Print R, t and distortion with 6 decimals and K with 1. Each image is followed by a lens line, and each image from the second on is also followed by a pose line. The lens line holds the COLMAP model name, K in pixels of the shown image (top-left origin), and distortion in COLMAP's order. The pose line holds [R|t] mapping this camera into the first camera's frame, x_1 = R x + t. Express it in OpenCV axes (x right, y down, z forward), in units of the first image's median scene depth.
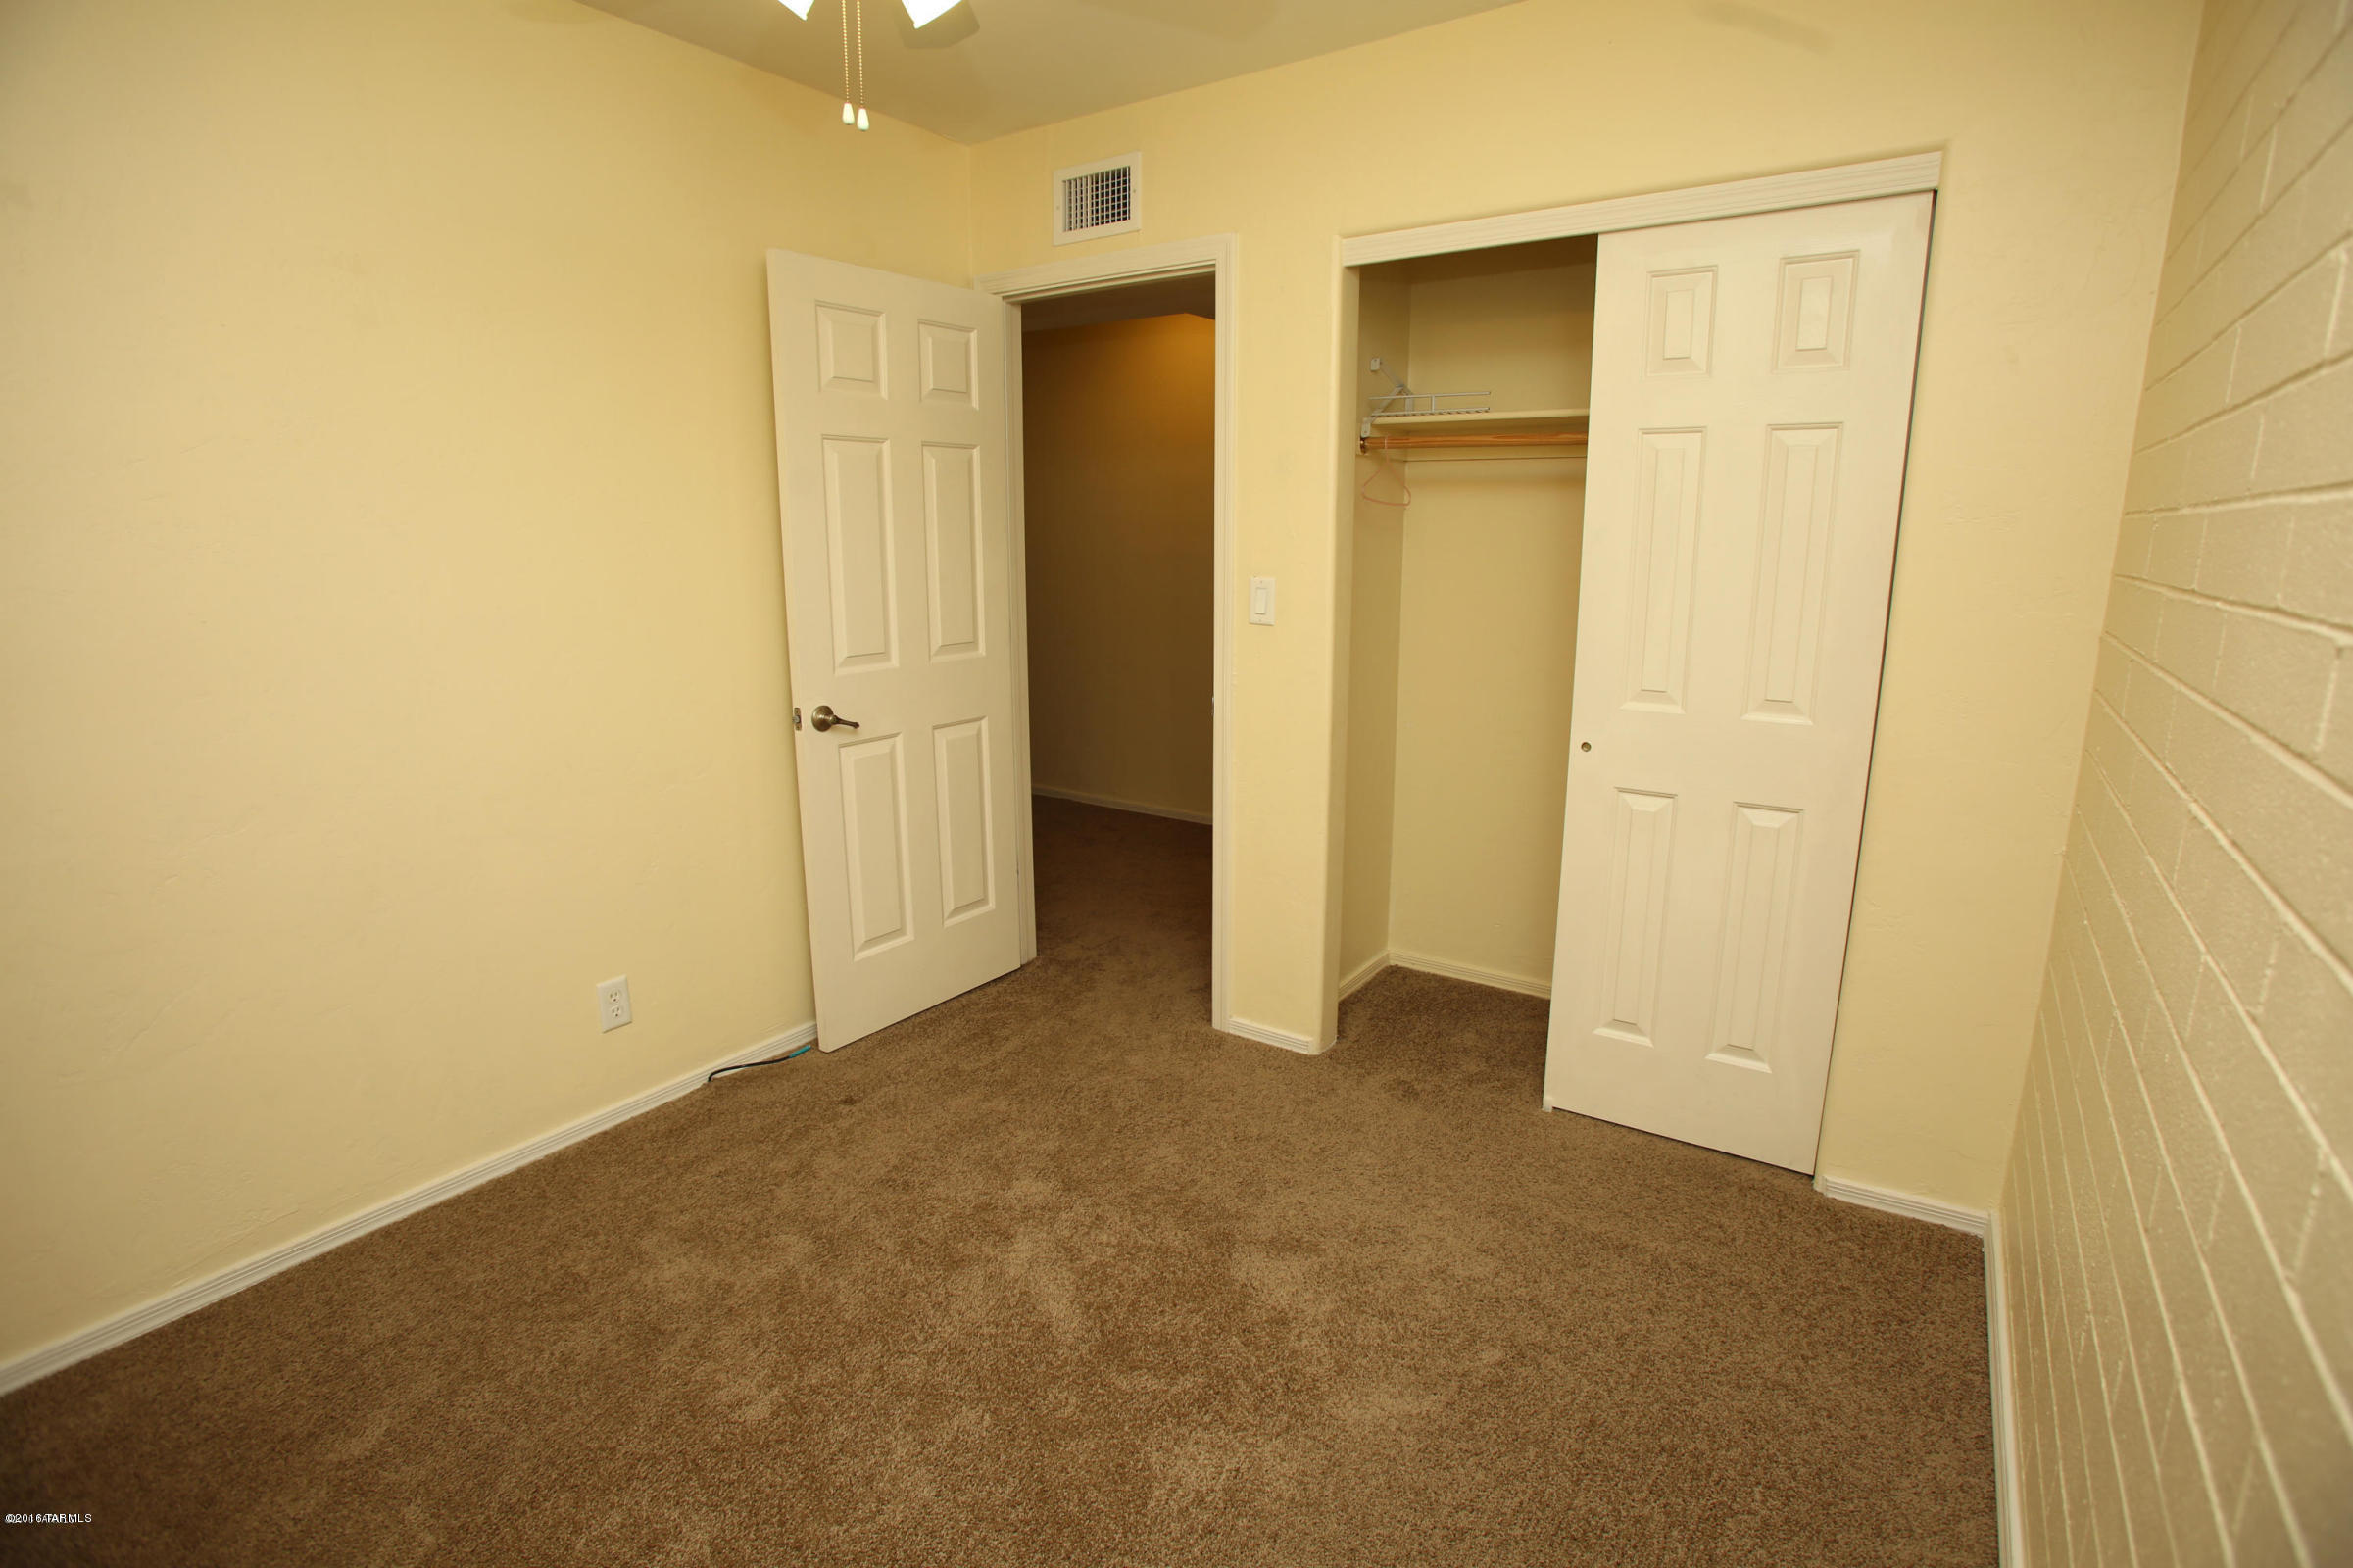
lens RADIAL K [[1166.2, 0, 1174.1], [0, 1166.2, 781.0], [0, 0, 1]] dist [-0.013909, 0.005629]
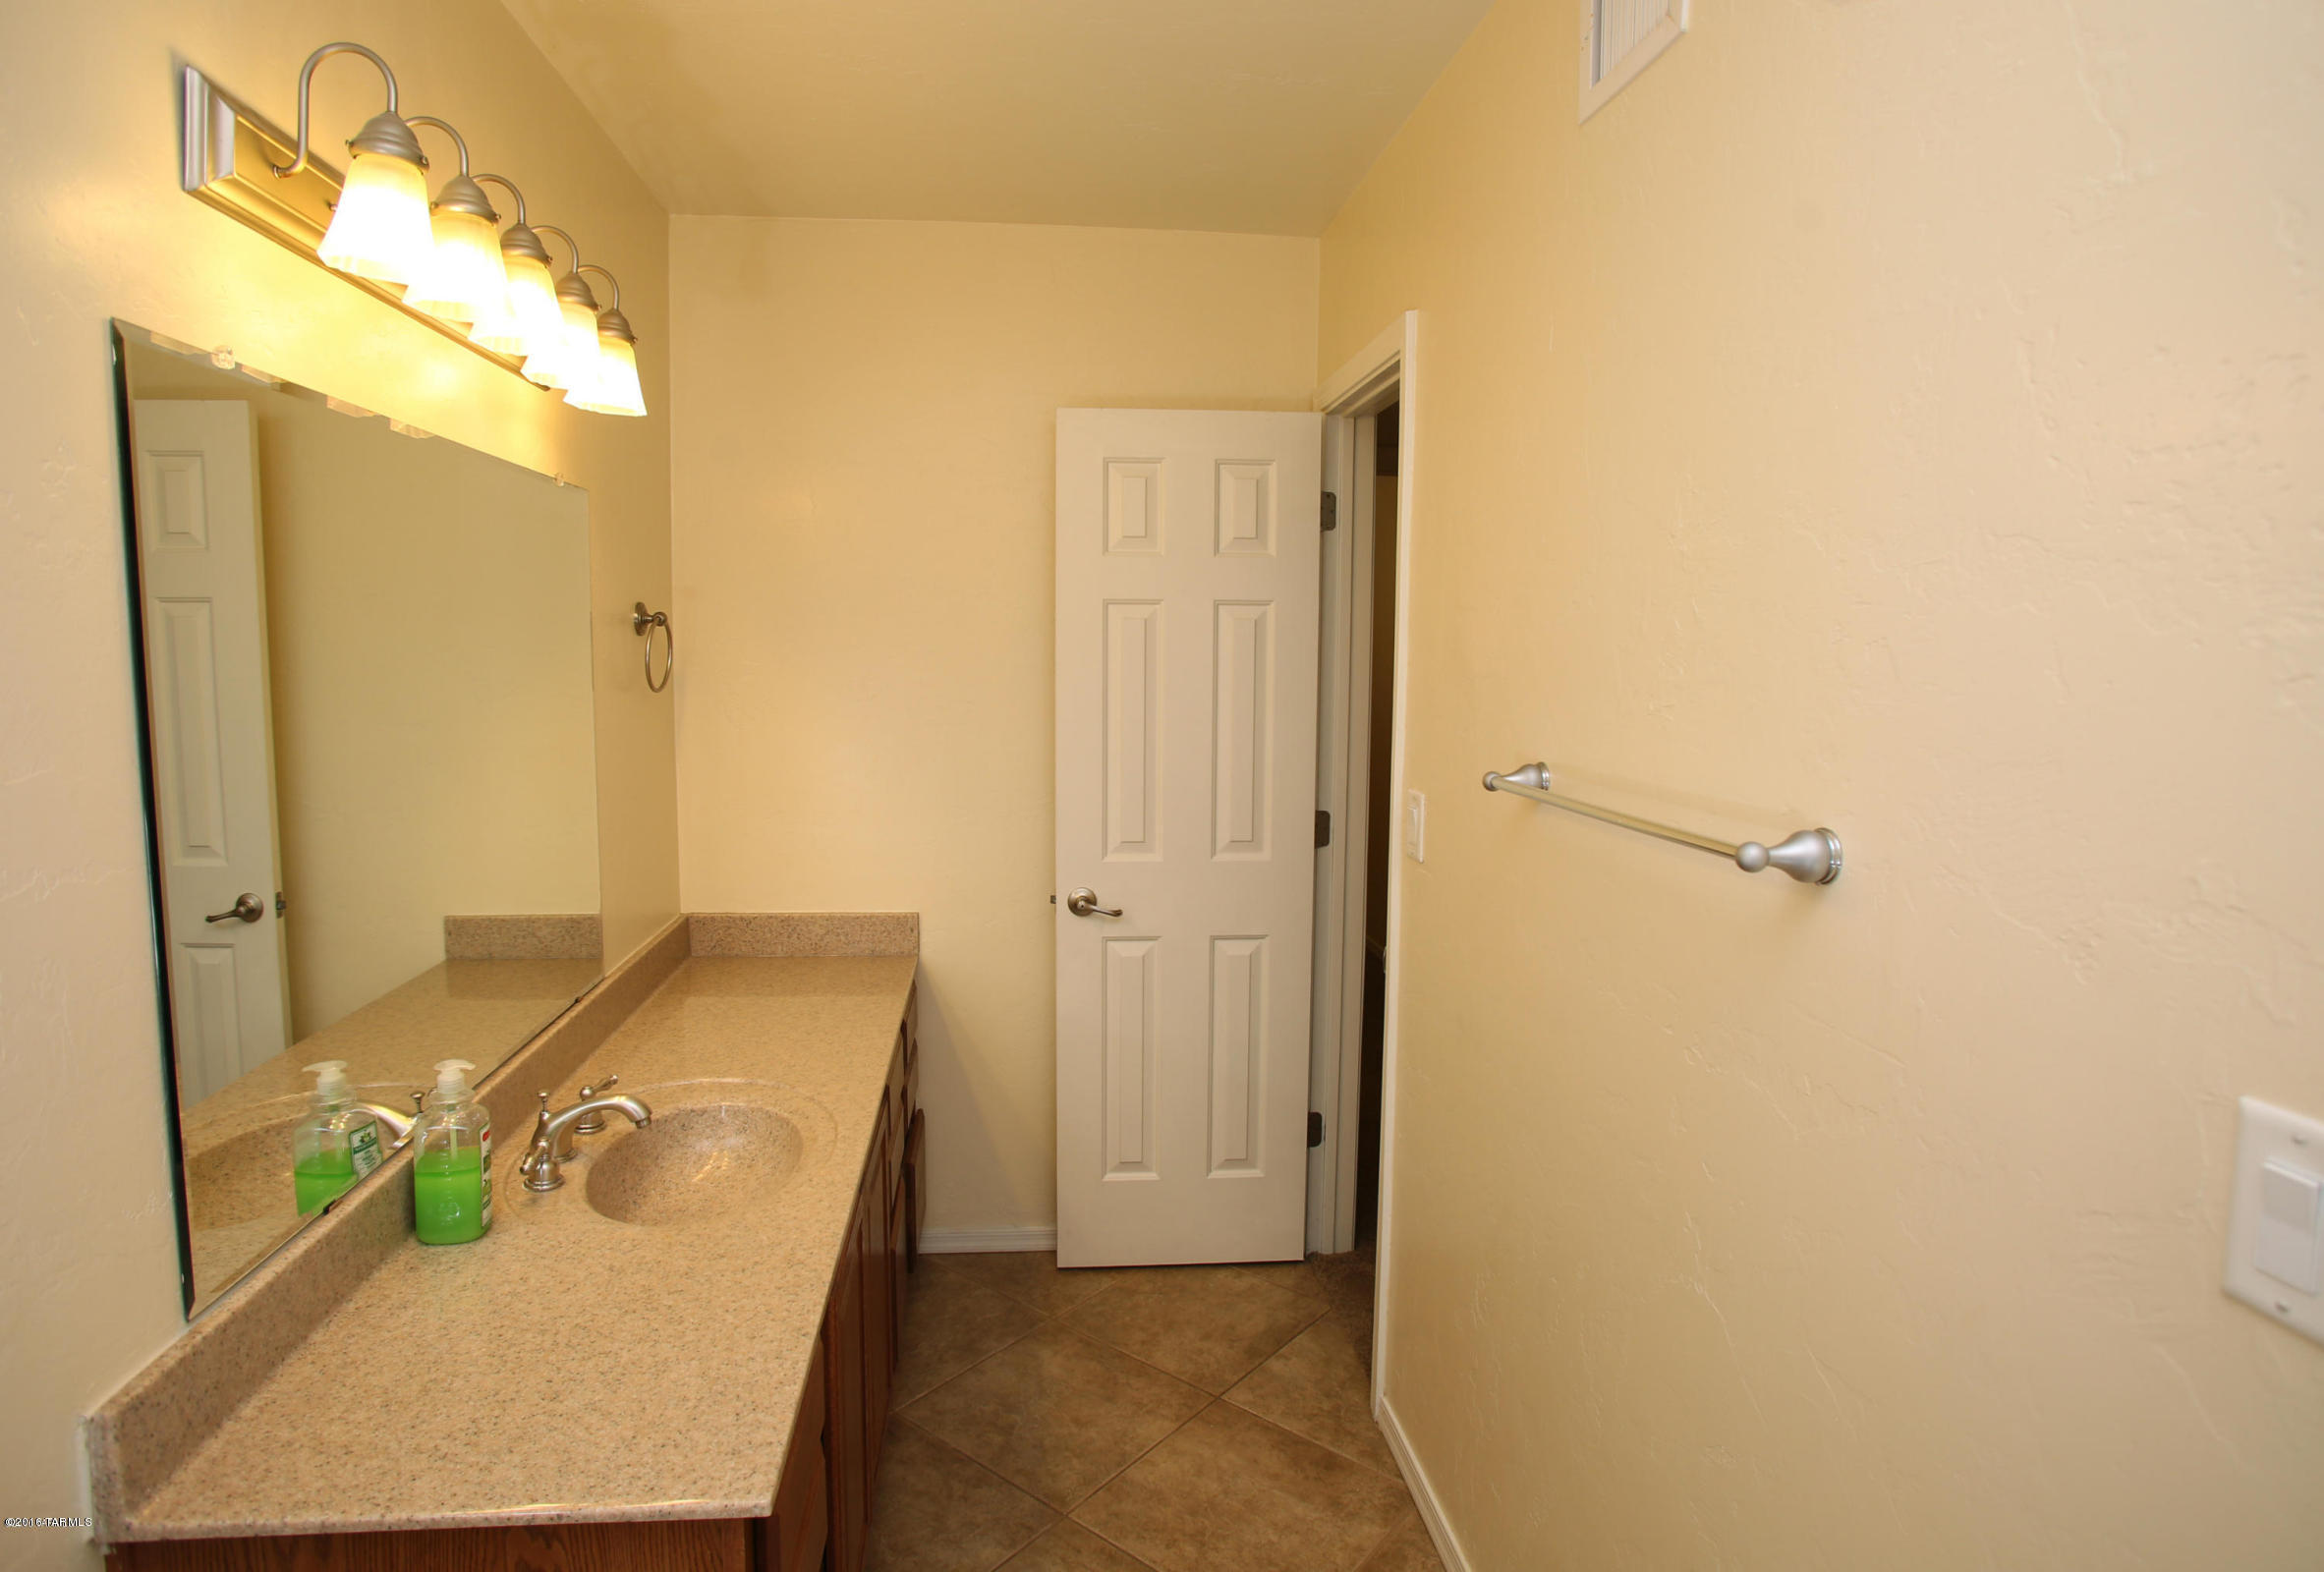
lens RADIAL K [[1151.7, 0, 1160.5], [0, 1151.7, 782.8], [0, 0, 1]] dist [-0.013909, 0.005629]
pose [[0.596309, 0.086443, -0.798087, 0.433398], [-0.160493, 0.986951, -0.013017, -0.142394], [0.786547, 0.135850, 0.602402, 0.480190]]
